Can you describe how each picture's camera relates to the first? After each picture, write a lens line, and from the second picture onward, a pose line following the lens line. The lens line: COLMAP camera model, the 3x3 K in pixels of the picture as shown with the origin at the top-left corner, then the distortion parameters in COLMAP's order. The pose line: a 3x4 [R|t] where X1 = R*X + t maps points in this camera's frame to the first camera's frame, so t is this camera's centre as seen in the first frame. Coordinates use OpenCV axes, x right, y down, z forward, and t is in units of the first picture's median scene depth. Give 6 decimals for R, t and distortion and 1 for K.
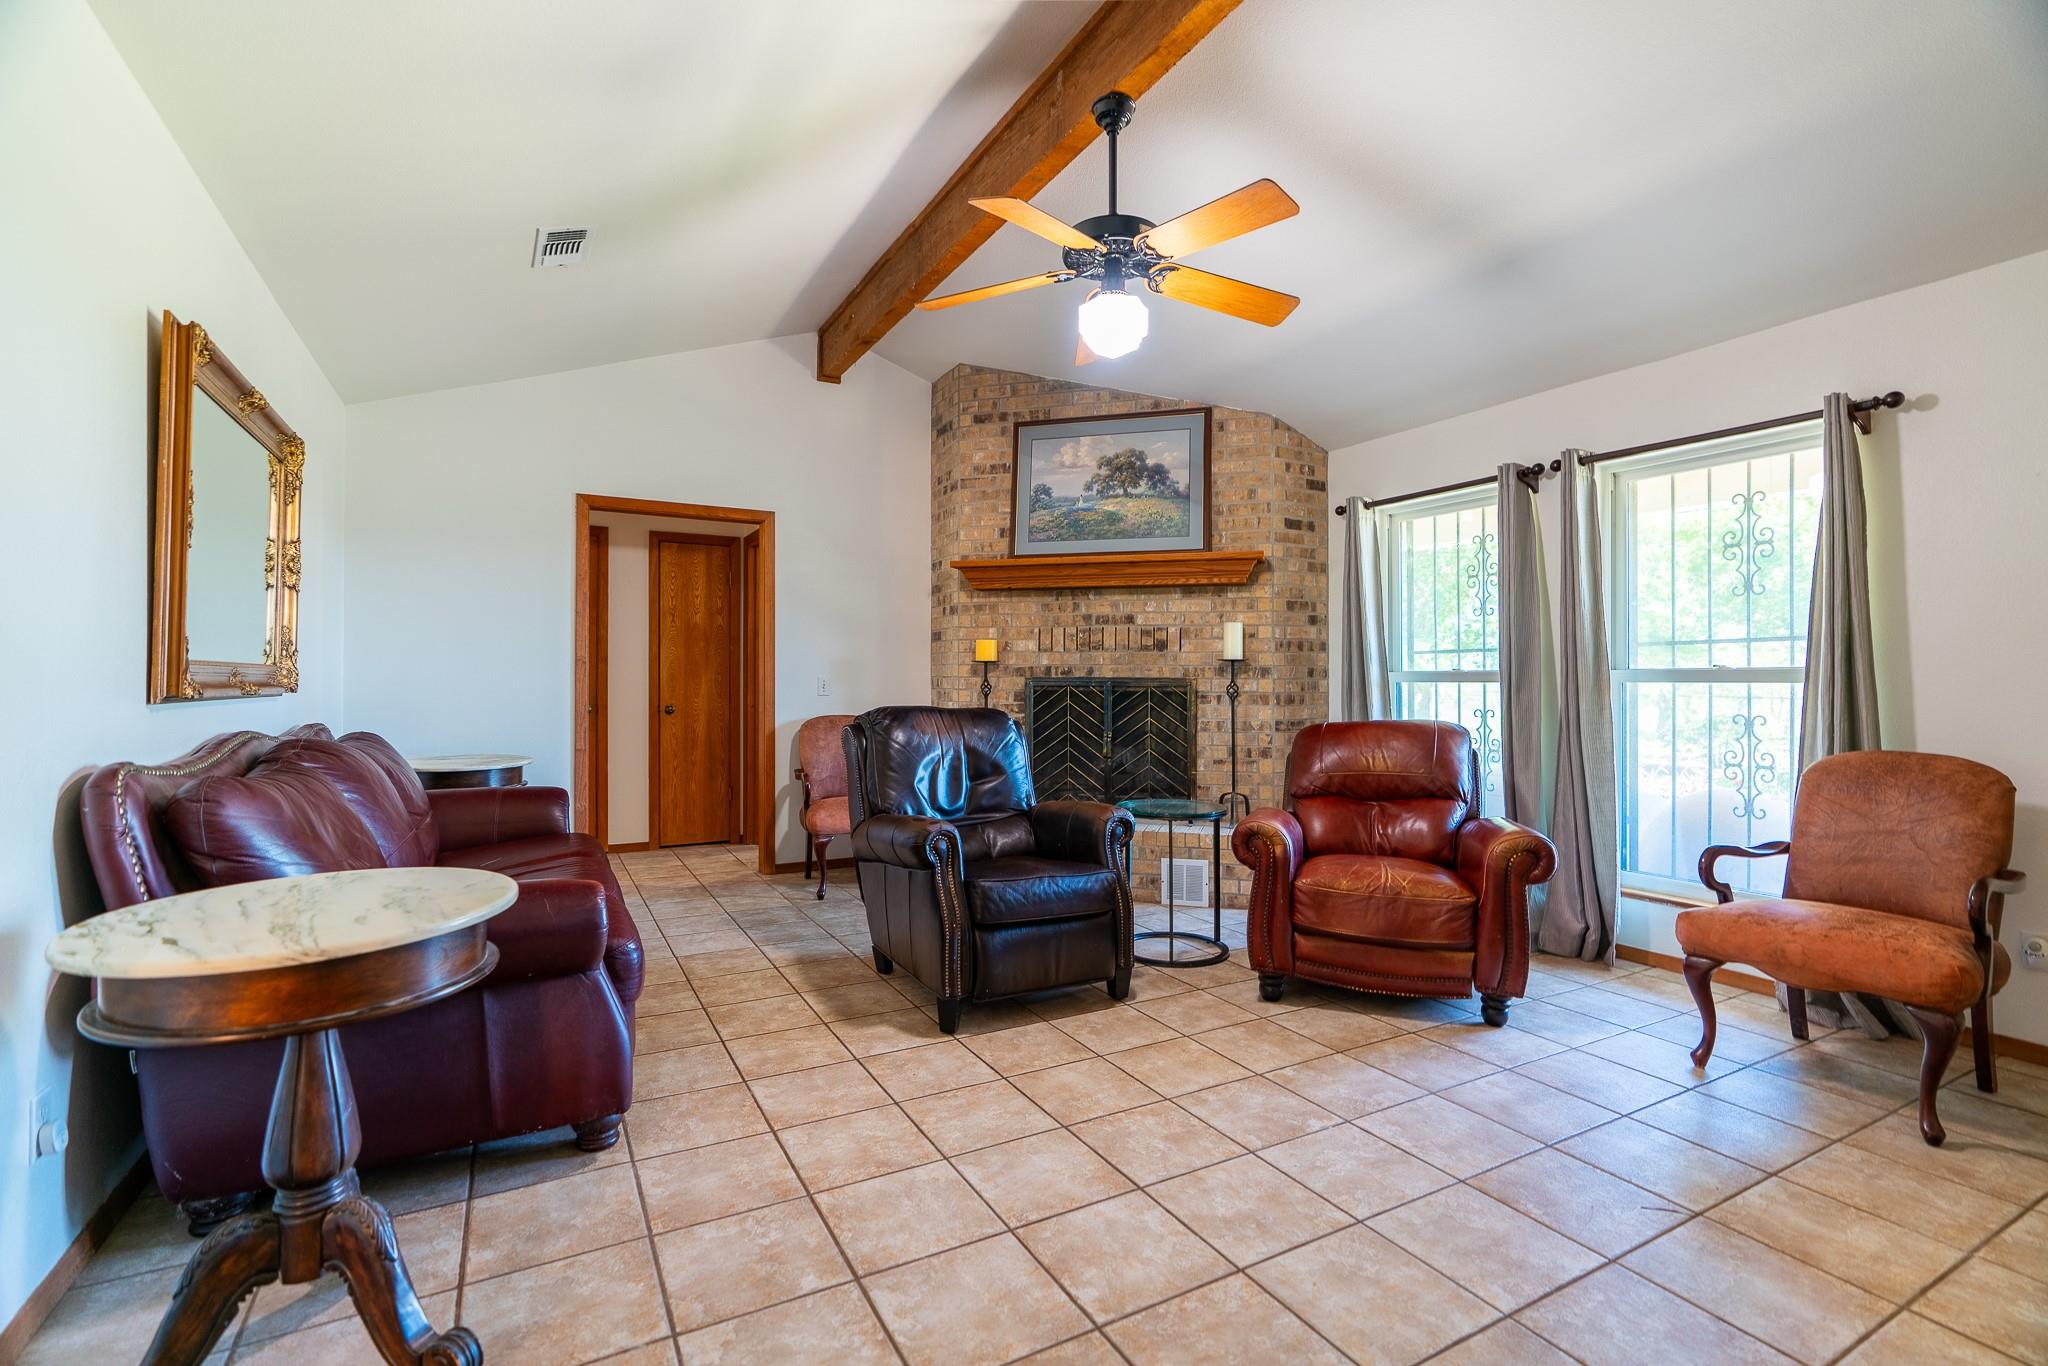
lens RADIAL K [[929.5, 0, 1024.9], [0, 929.5, 673.2], [0, 0, 1]] dist [-0.003805, 0.000571]
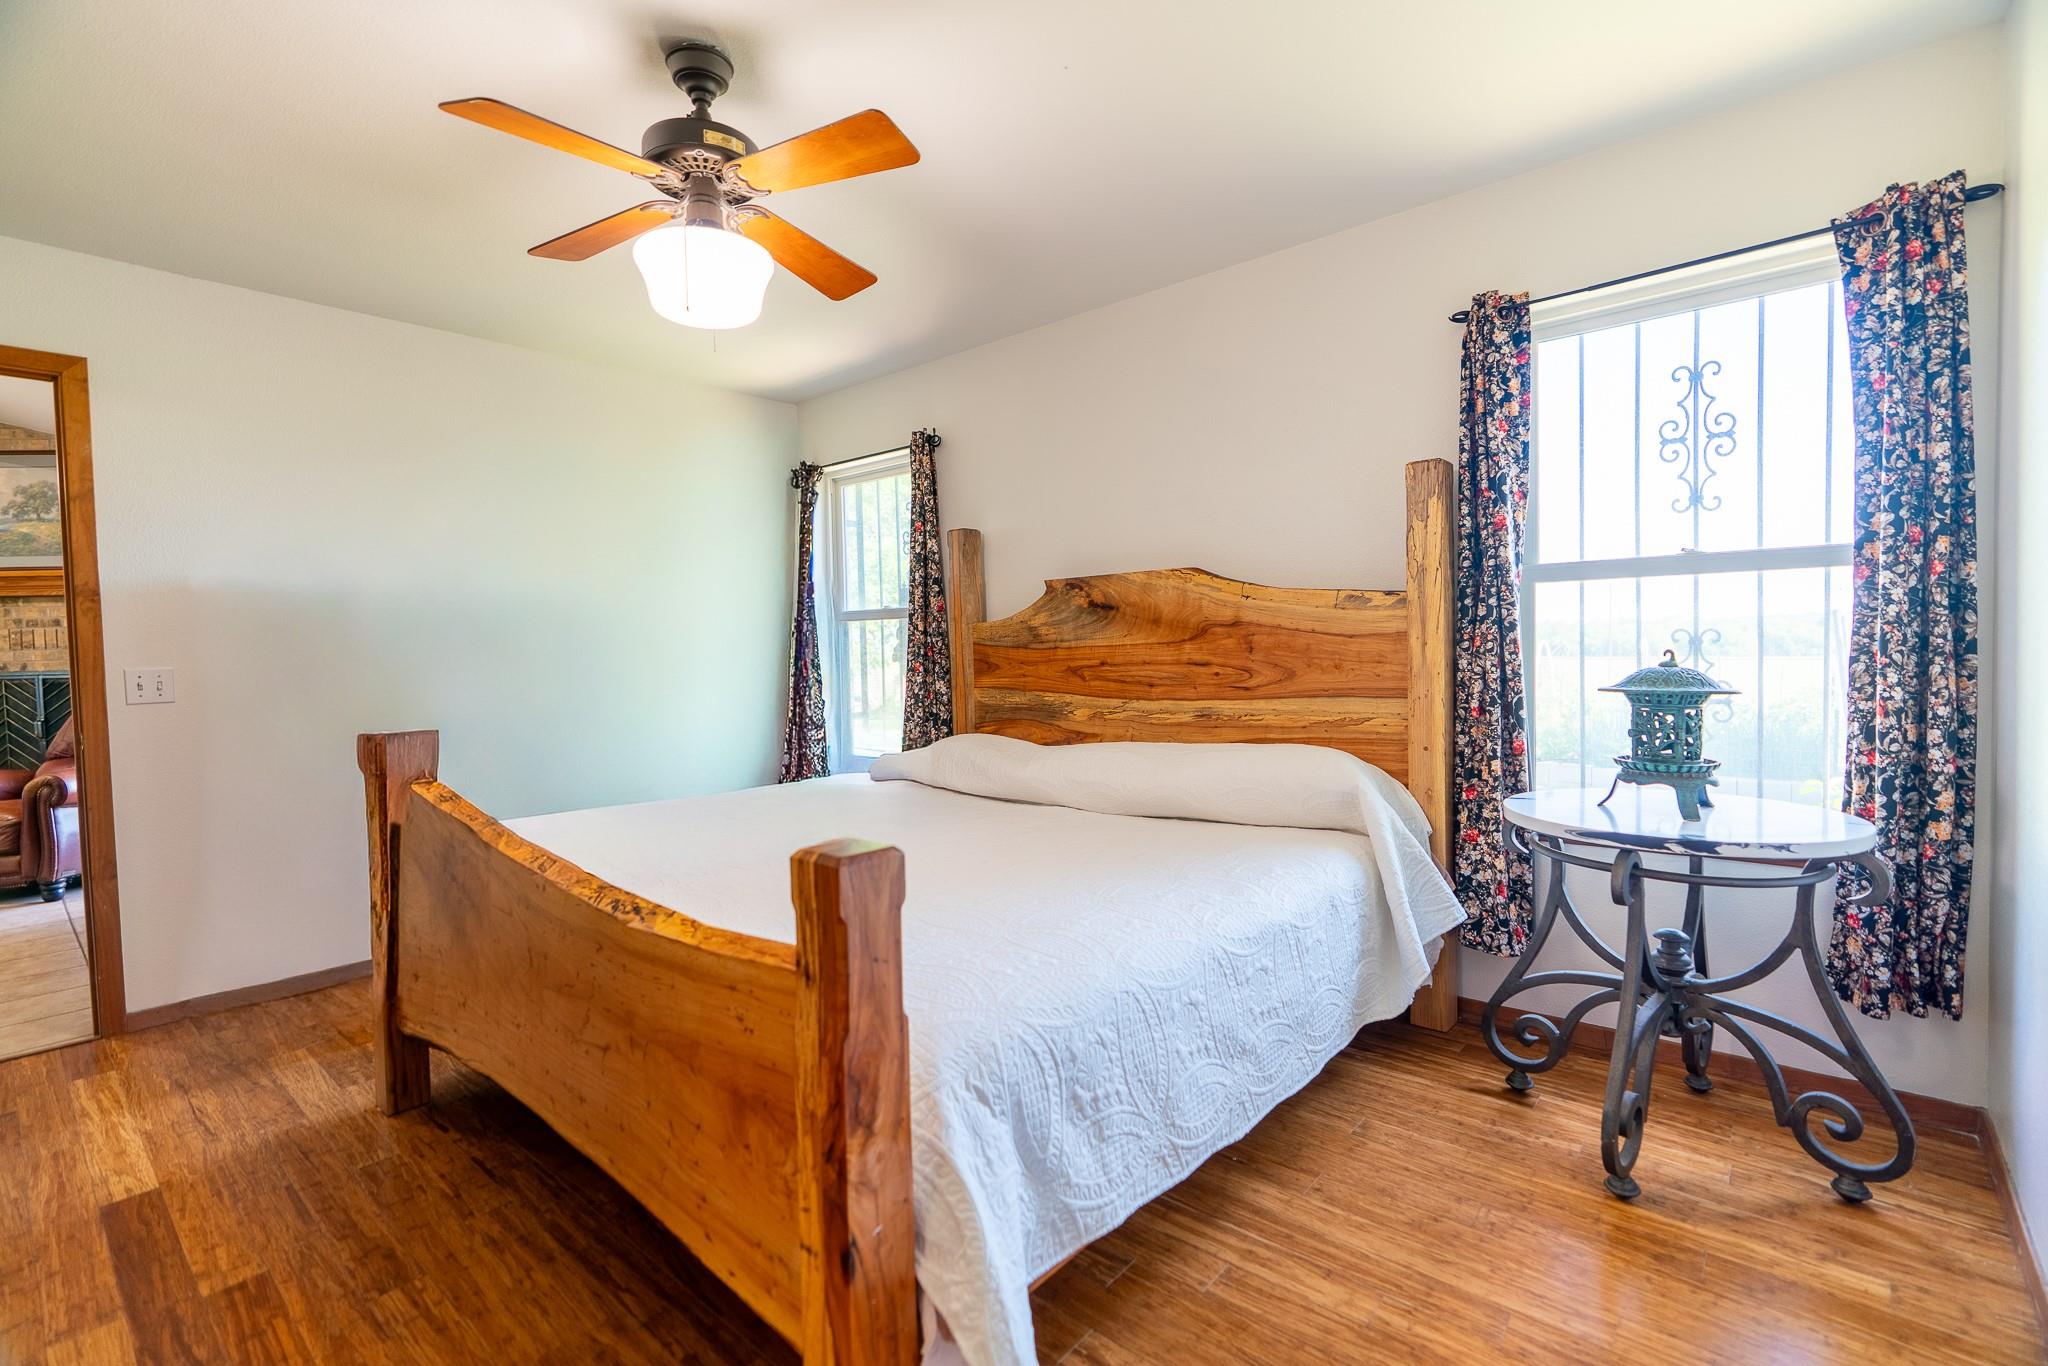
lens RADIAL K [[929.5, 0, 1024.9], [0, 929.5, 673.2], [0, 0, 1]] dist [-0.003805, 0.000571]
pose [[0.934886, -0.045459, 0.352026, 0.863381], [0.030831, 0.998417, 0.047052, -0.010137], [-0.353607, -0.033135, 0.934807, -0.572281]]
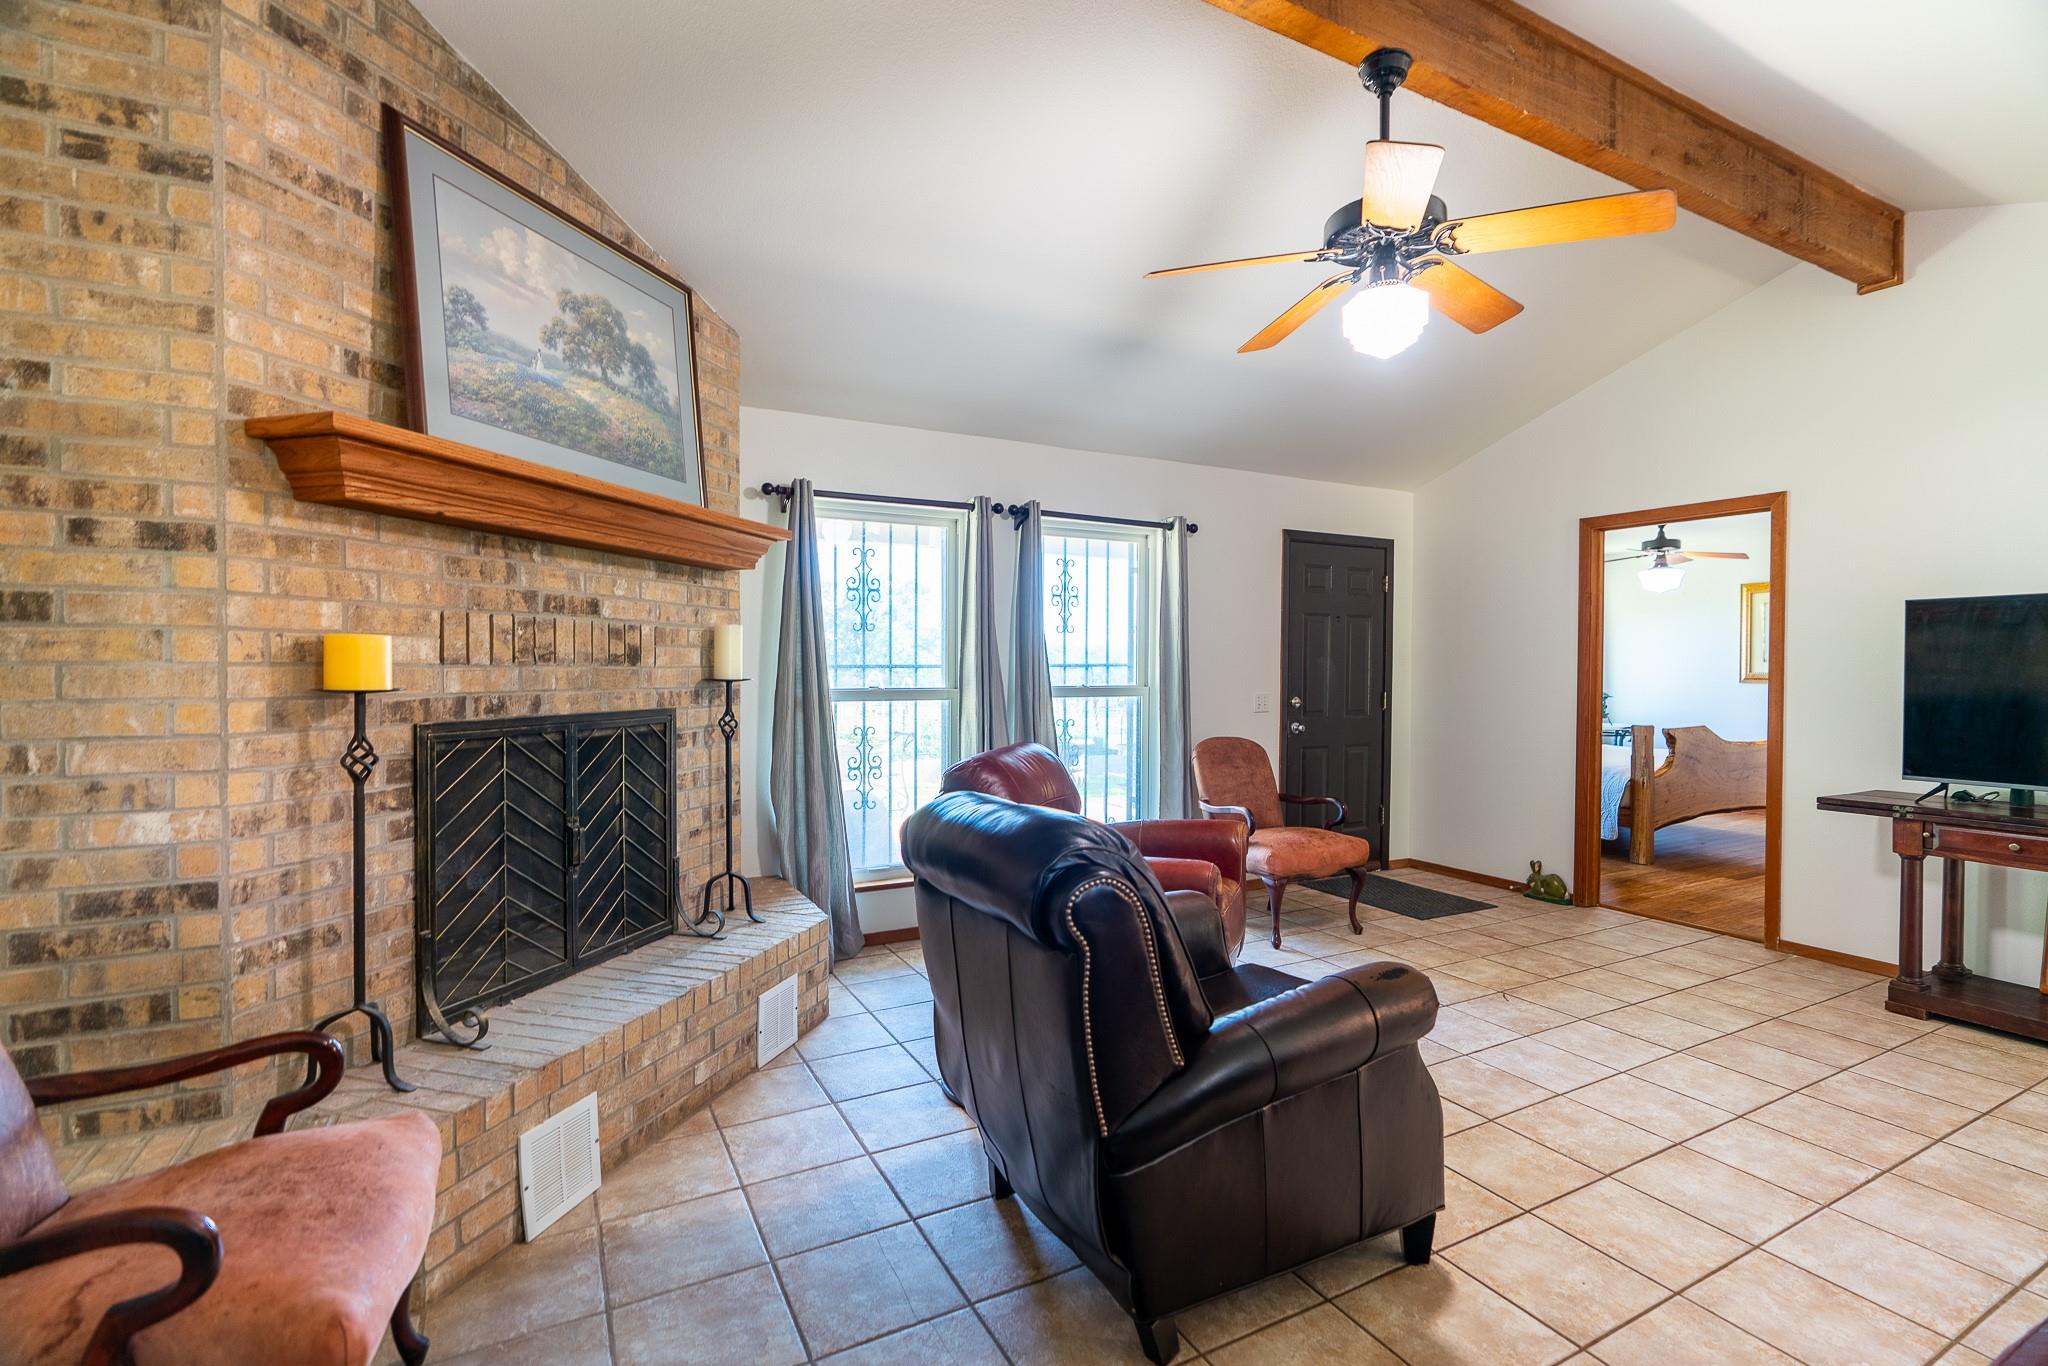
lens RADIAL K [[929.5, 0, 1024.9], [0, 929.5, 673.2], [0, 0, 1]] dist [-0.003805, 0.000571]
pose [[0.008848, -0.011556, 0.999894, -0.436277], [-0.009120, 0.999891, 0.011636, -0.027491], [-0.999919, -0.009222, 0.008742, 0.740323]]
